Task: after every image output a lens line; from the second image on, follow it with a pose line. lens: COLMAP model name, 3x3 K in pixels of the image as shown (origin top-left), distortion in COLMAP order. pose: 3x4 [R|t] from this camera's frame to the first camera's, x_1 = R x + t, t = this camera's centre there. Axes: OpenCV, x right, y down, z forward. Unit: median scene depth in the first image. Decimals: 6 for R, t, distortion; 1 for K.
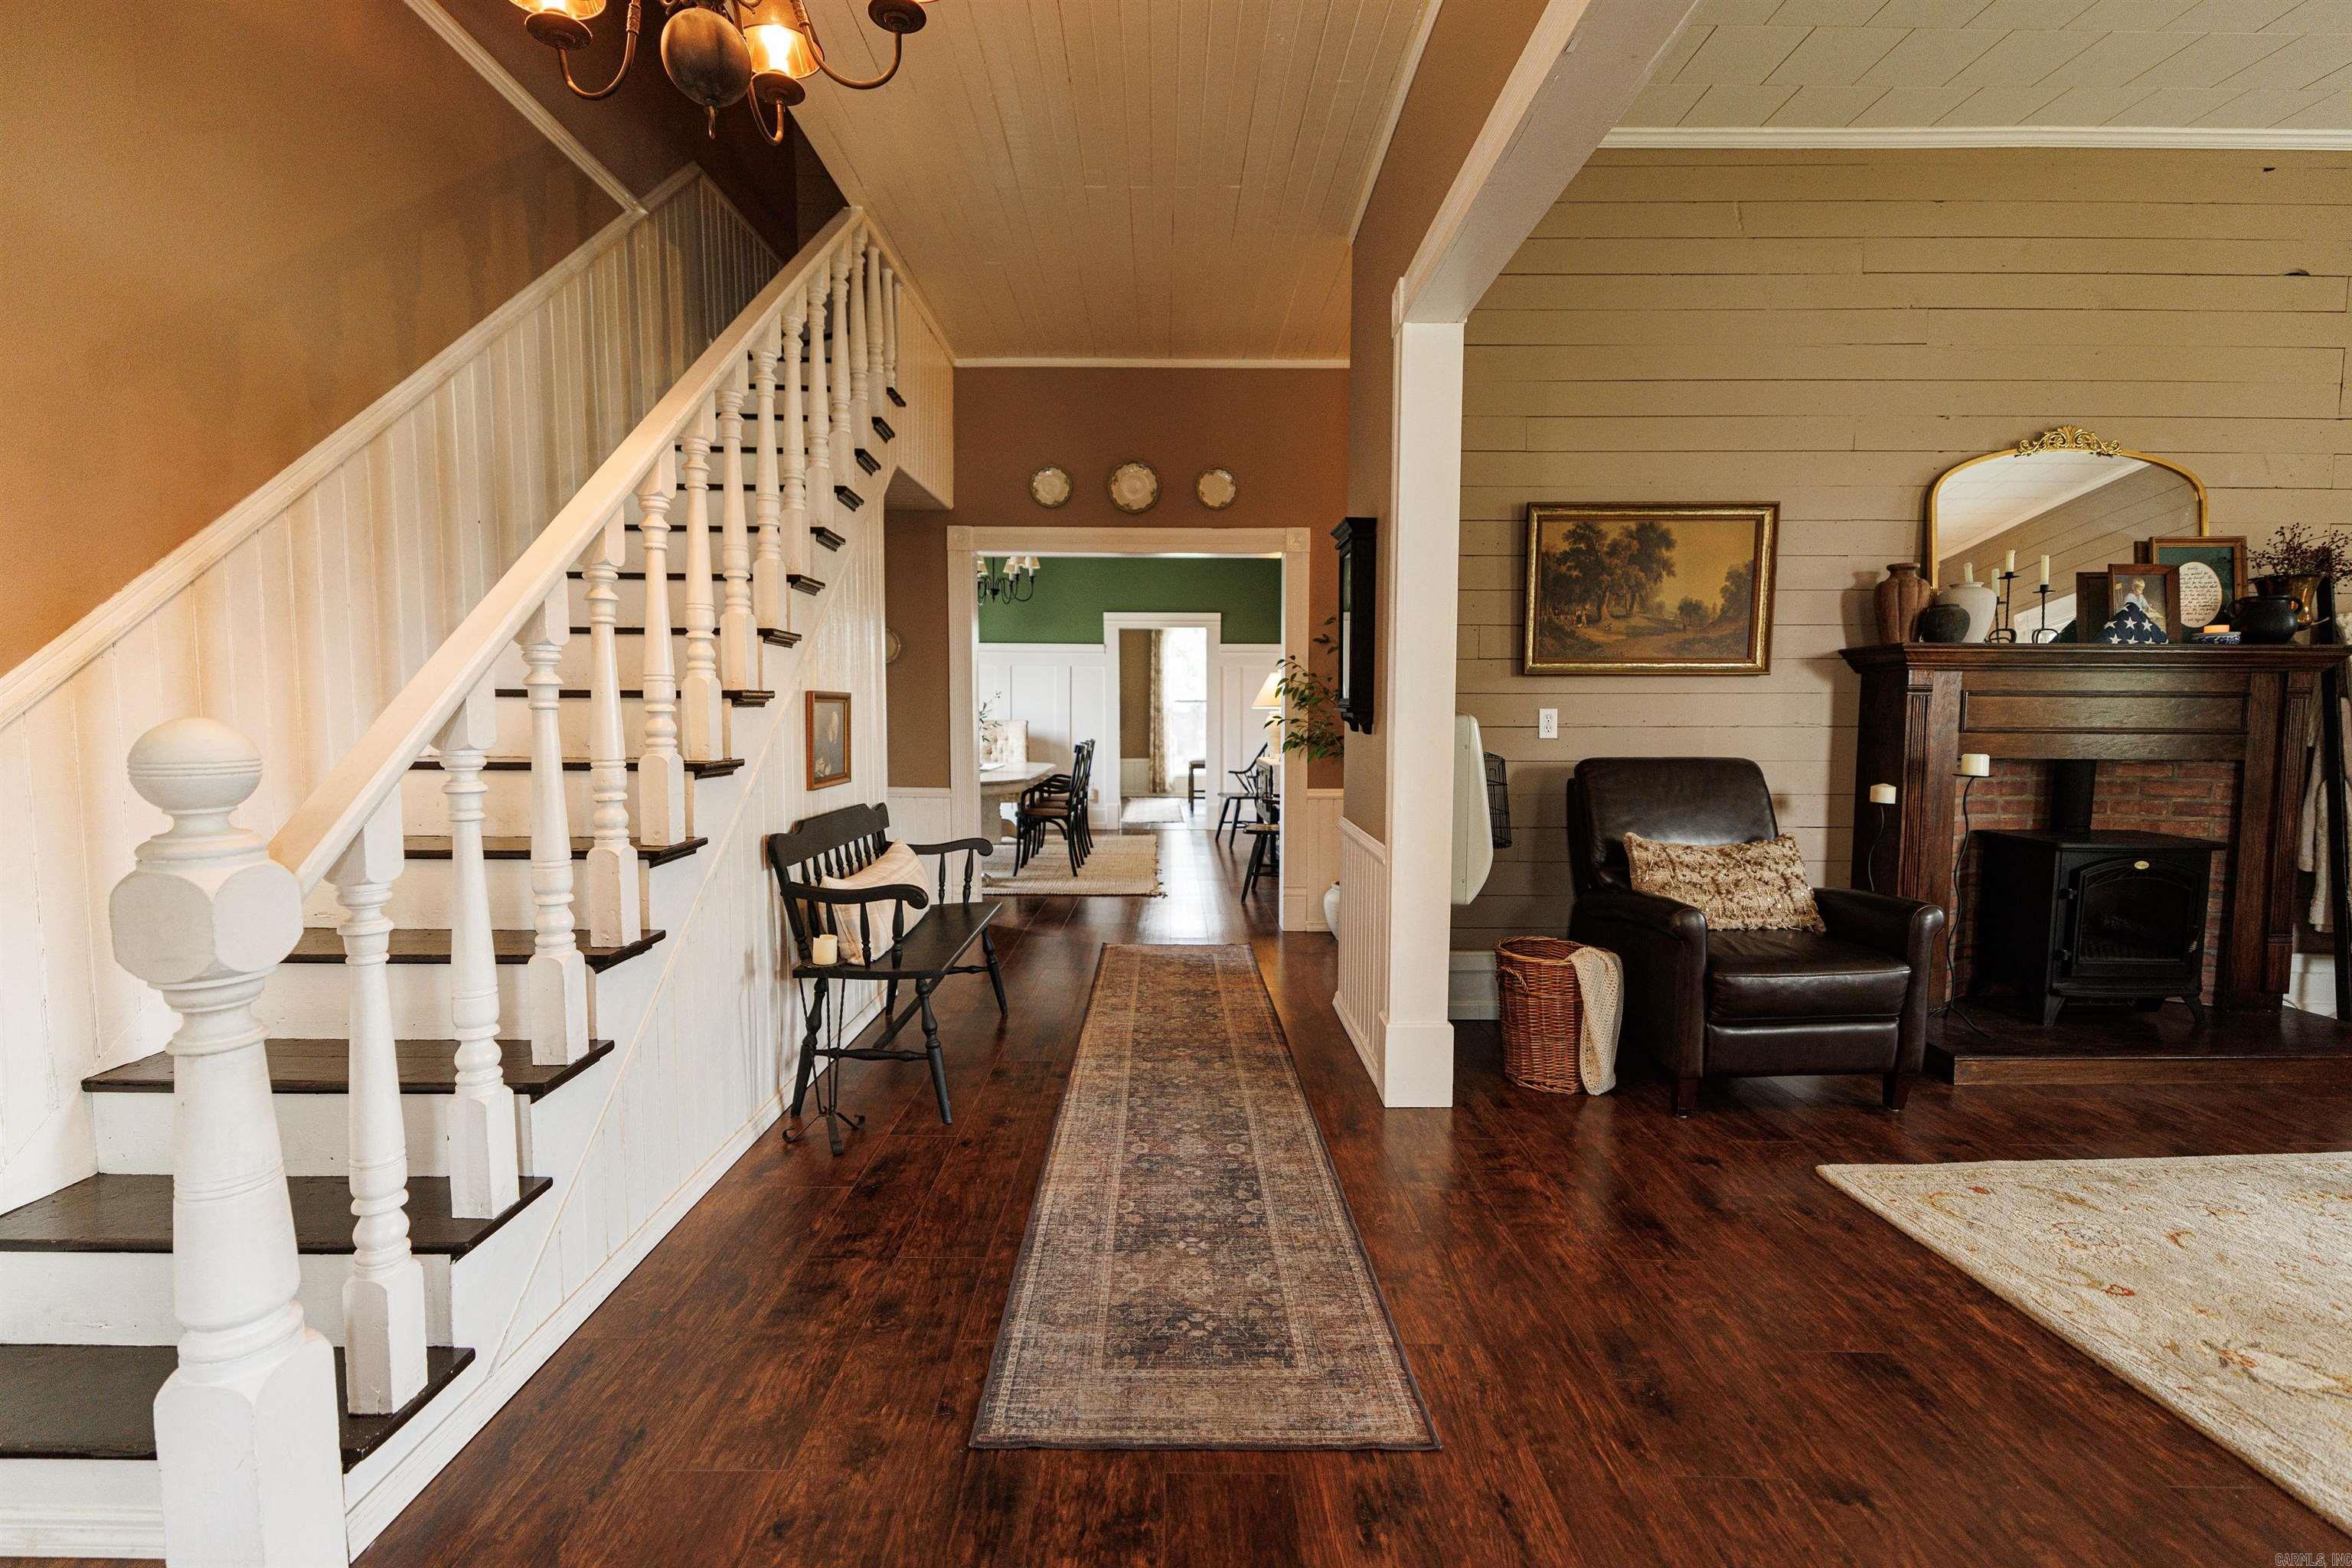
lens RADIAL K [[1032.5, 0, 1184.6], [0, 1032.5, 784.7], [0, 0, 1]] dist [0.001654, -0.000325]
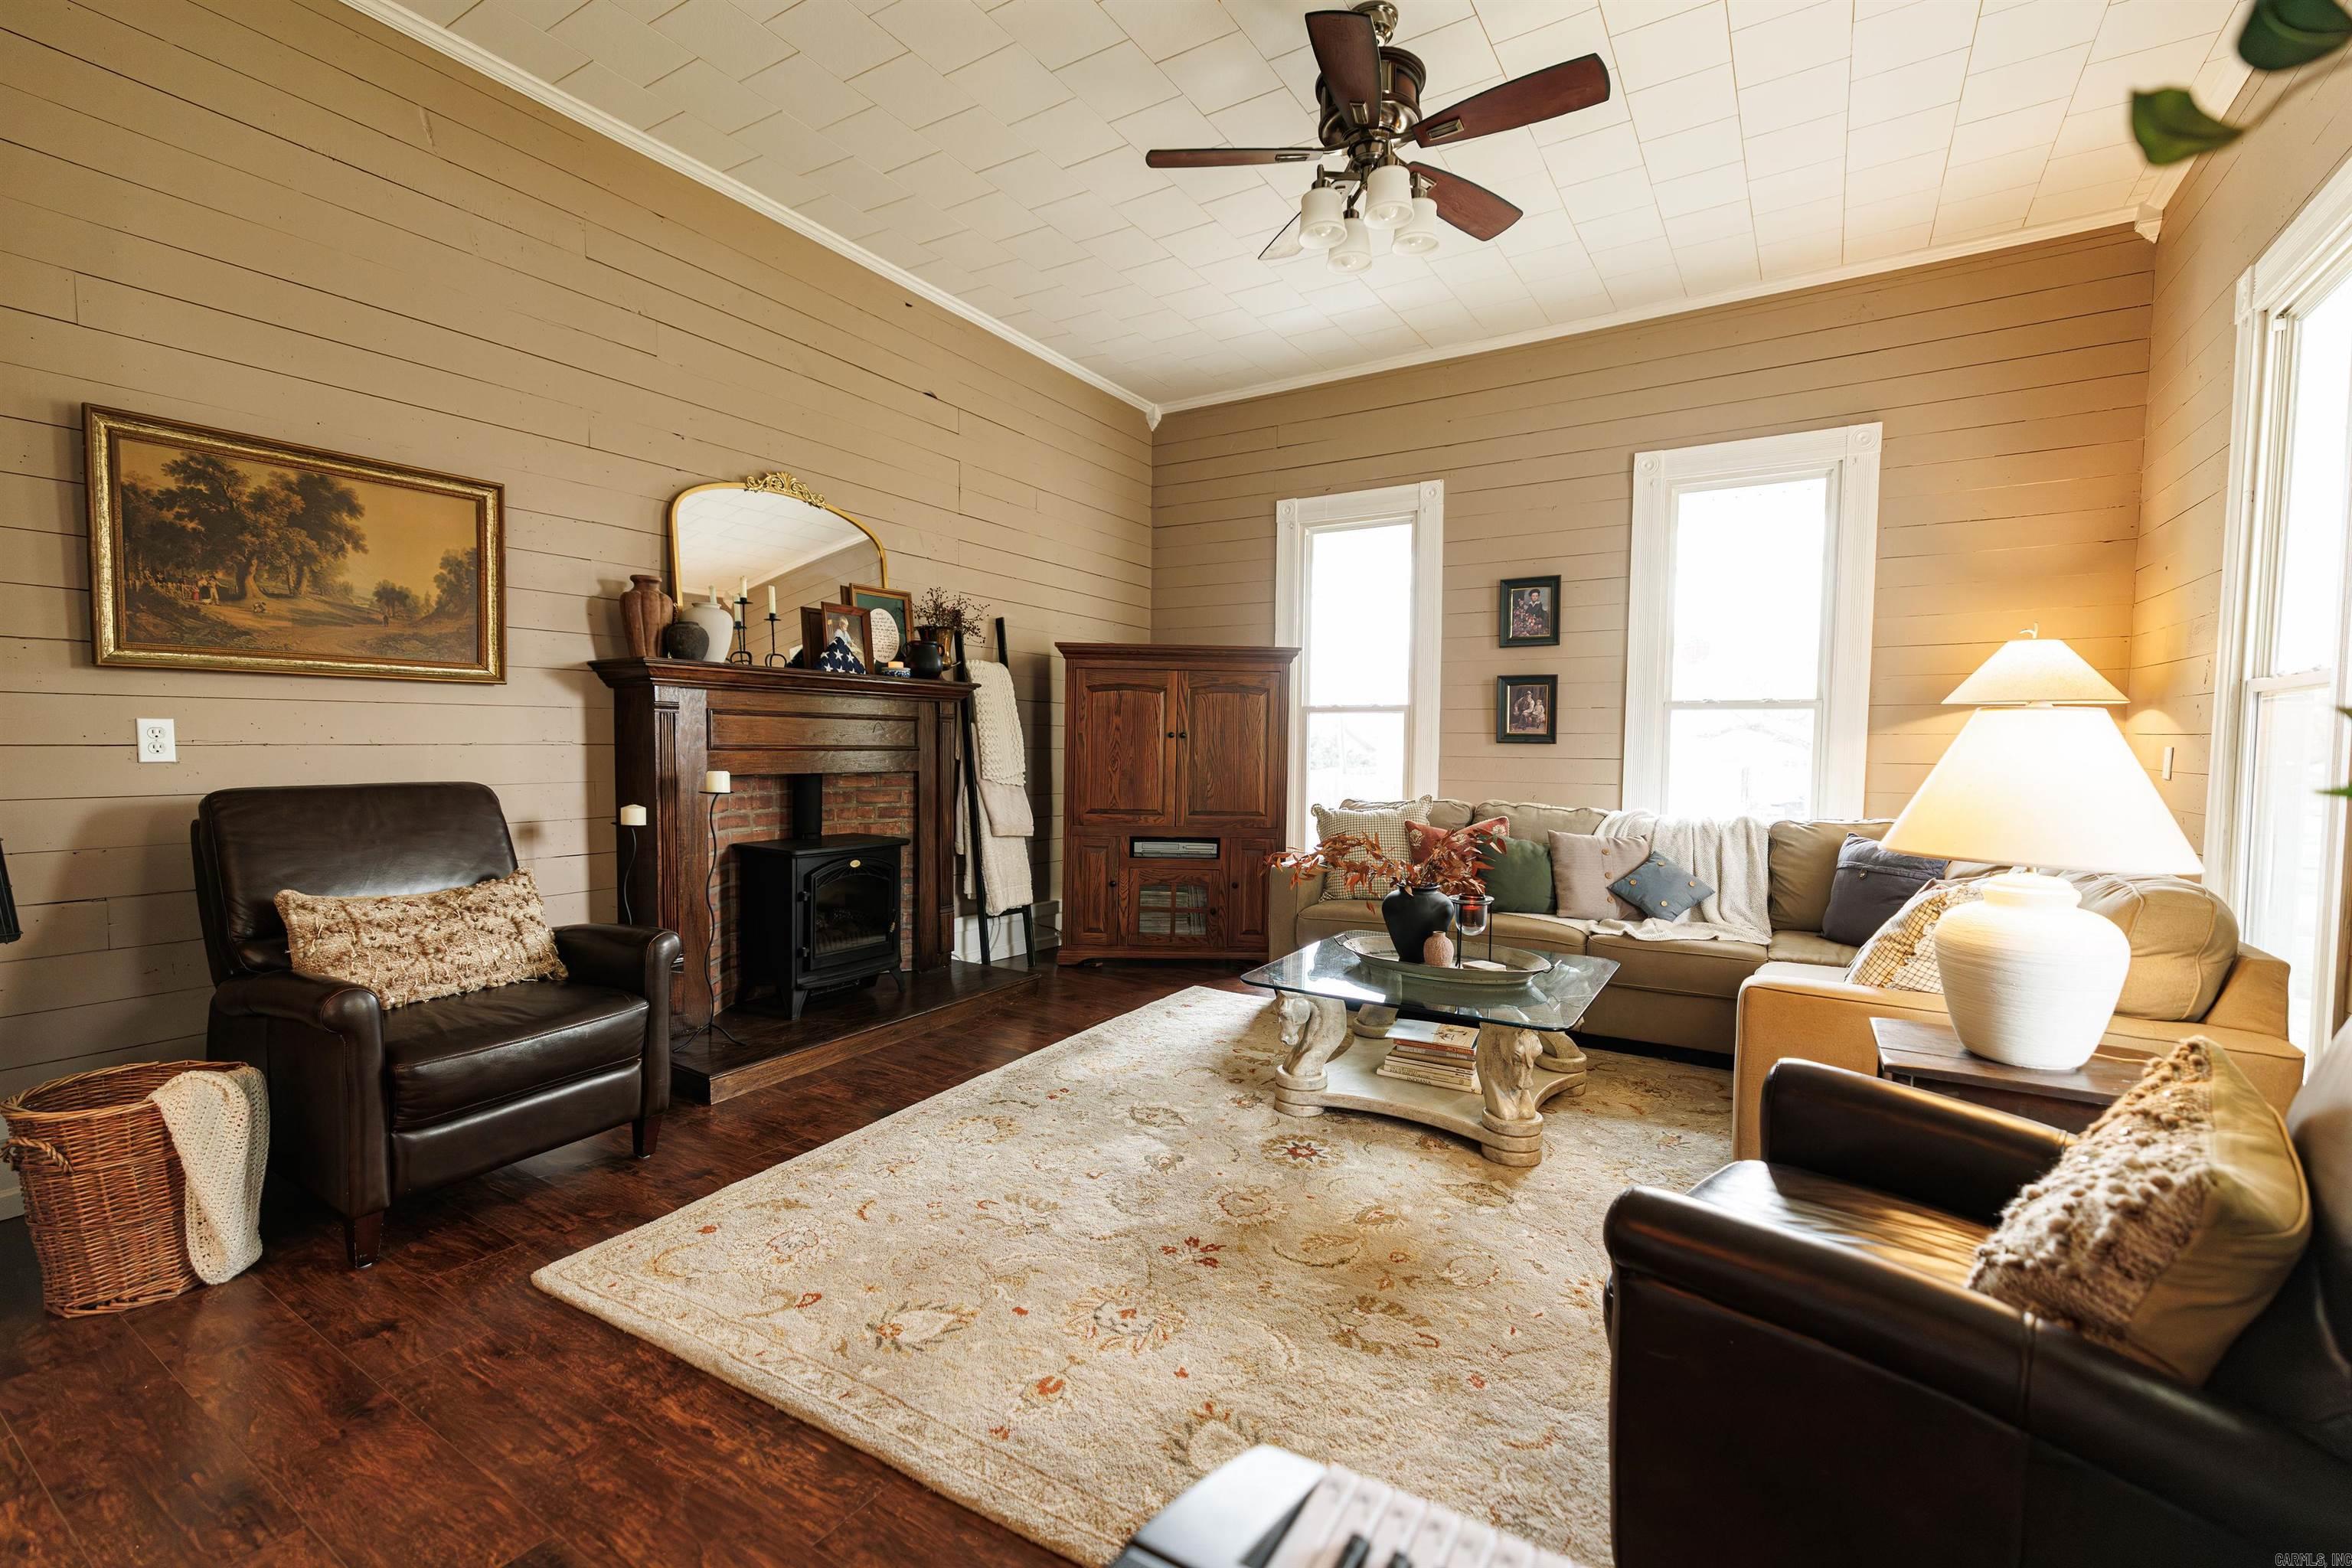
lens RADIAL K [[1032.5, 0, 1183.5], [0, 1032.5, 792.4], [0, 0, 1]] dist [0.001654, -0.000325]
pose [[0.524965, -0.040585, 0.850156, 0.132656], [0.051107, 0.998563, 0.016112, -0.001602], [-0.849588, 0.034991, 0.526285, 0.072324]]
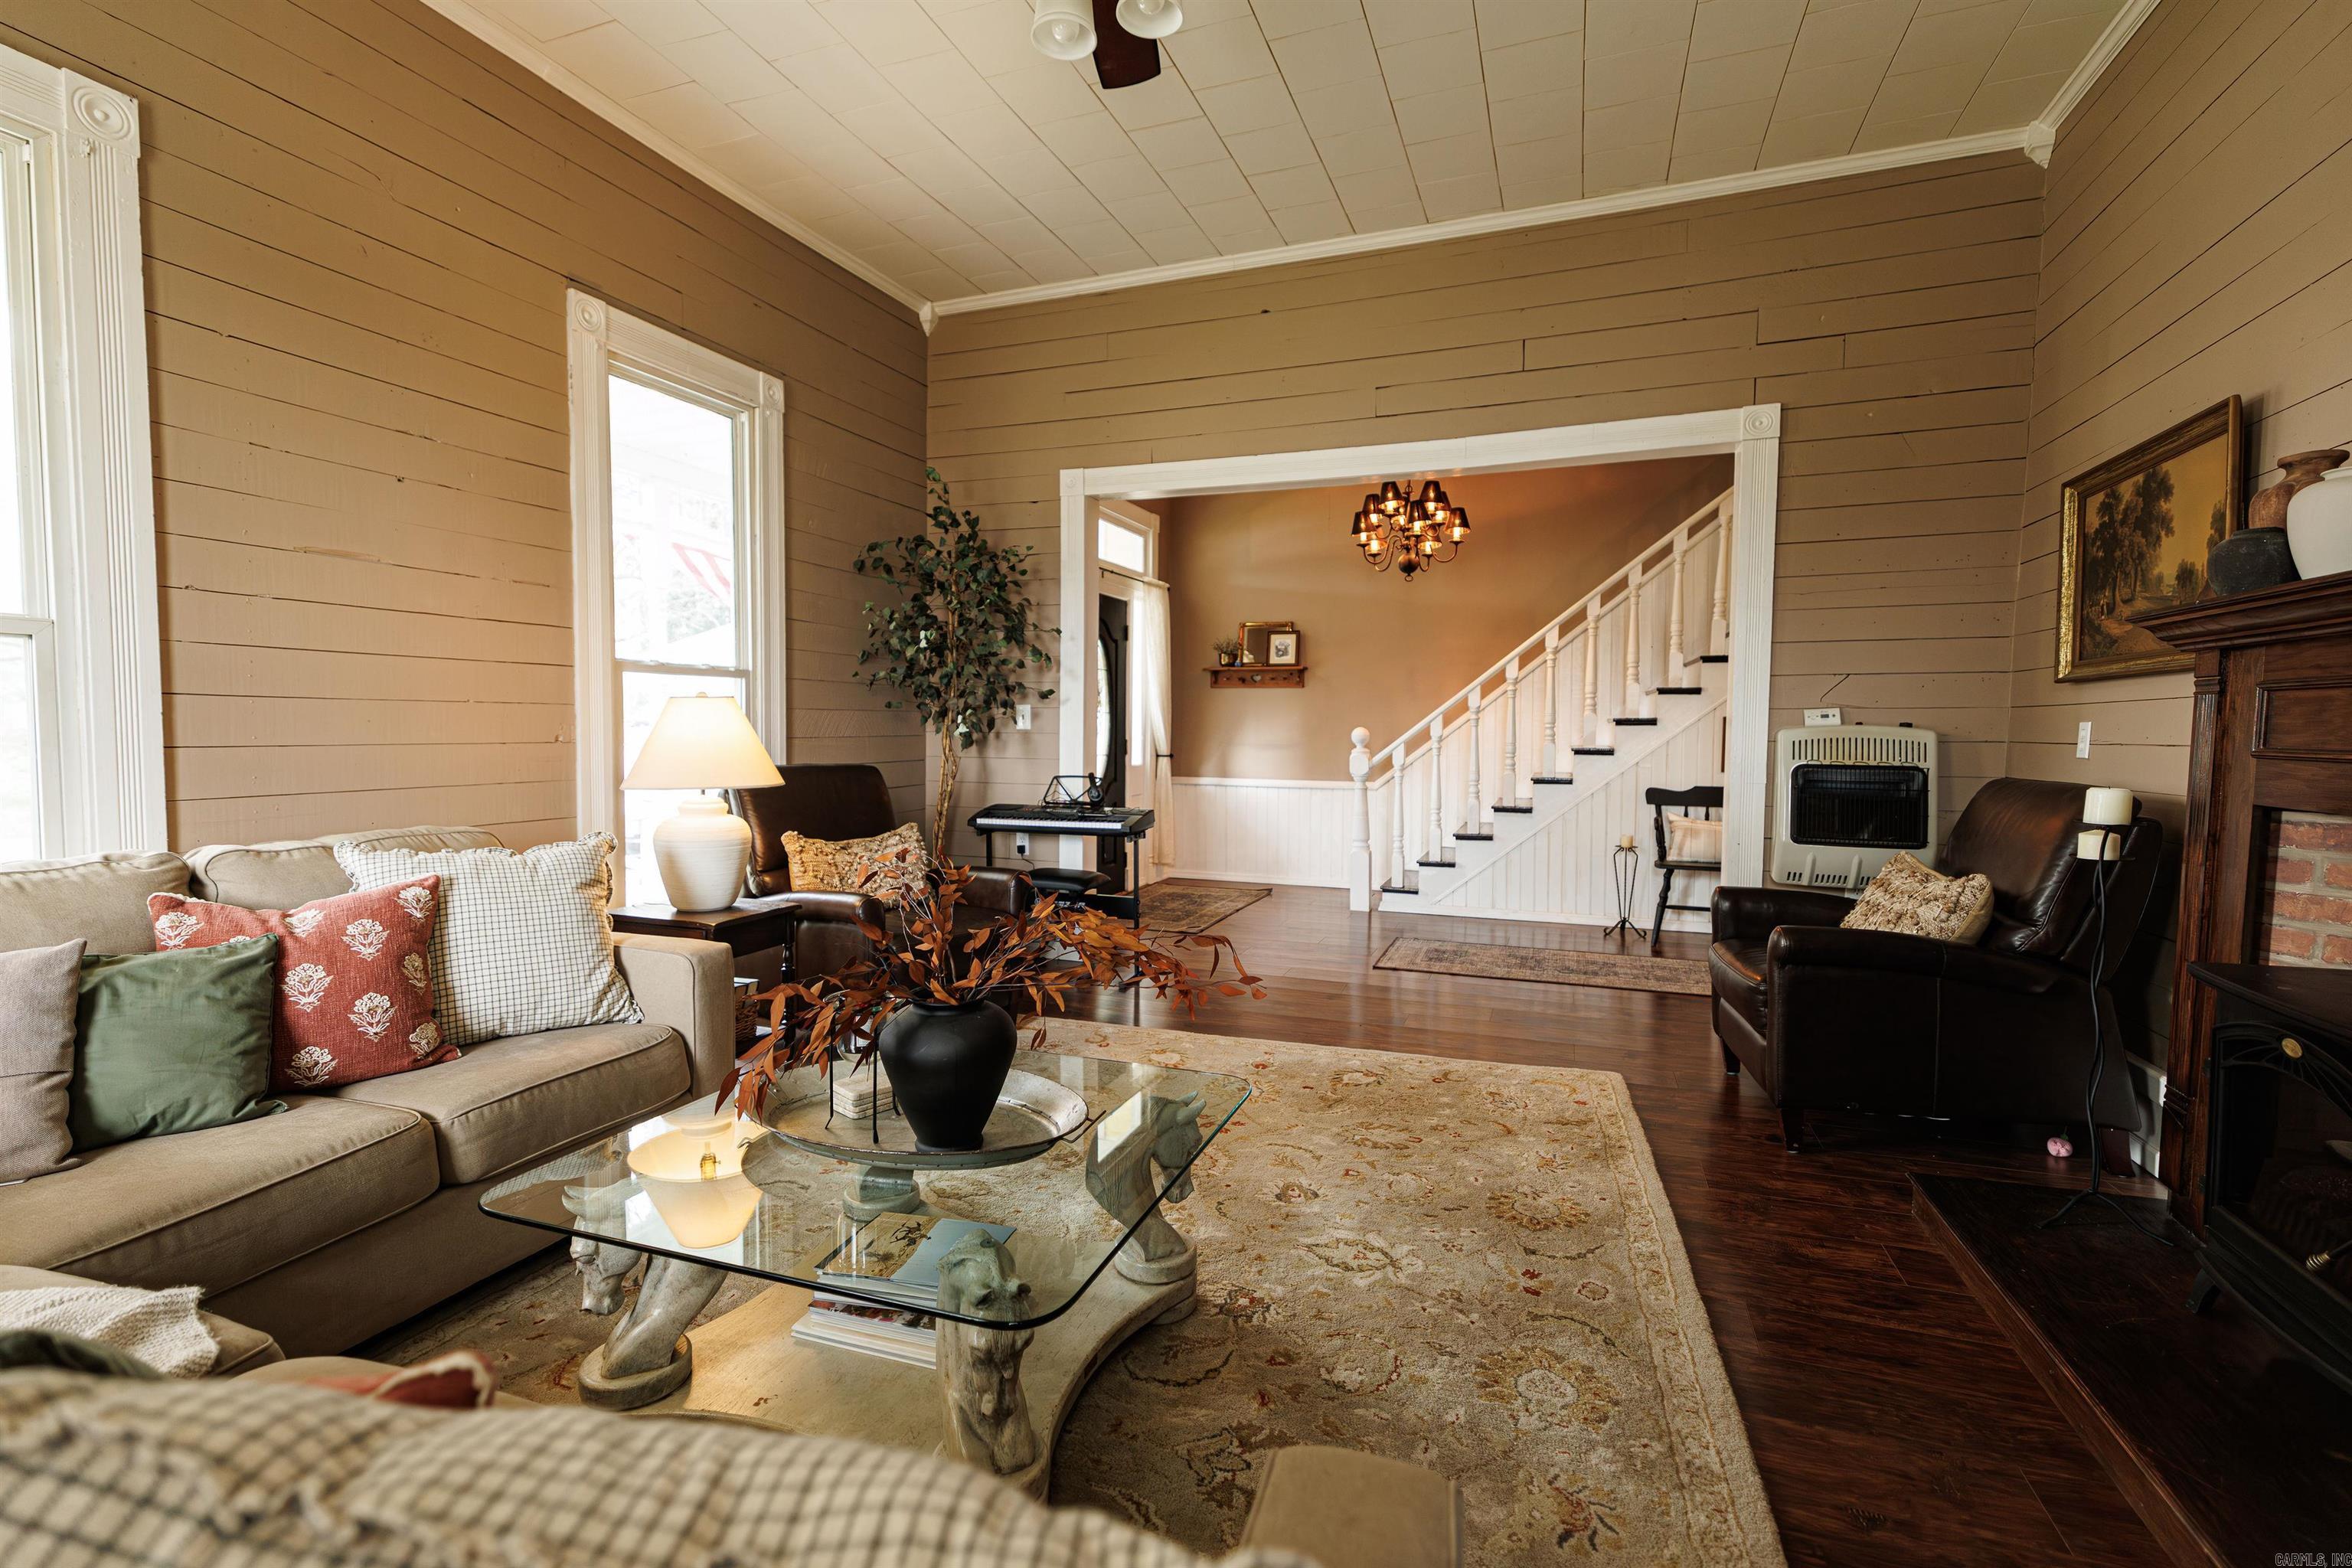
lens RADIAL K [[1032.5, 0, 1176.6], [0, 1032.5, 788.6], [0, 0, 1]] dist [0.001654, -0.000325]
pose [[-0.359541, 0.042311, -0.932170, 1.448994], [-0.066777, 0.995244, 0.070930, -0.033163], [0.930737, 0.087750, -0.355005, 0.654106]]
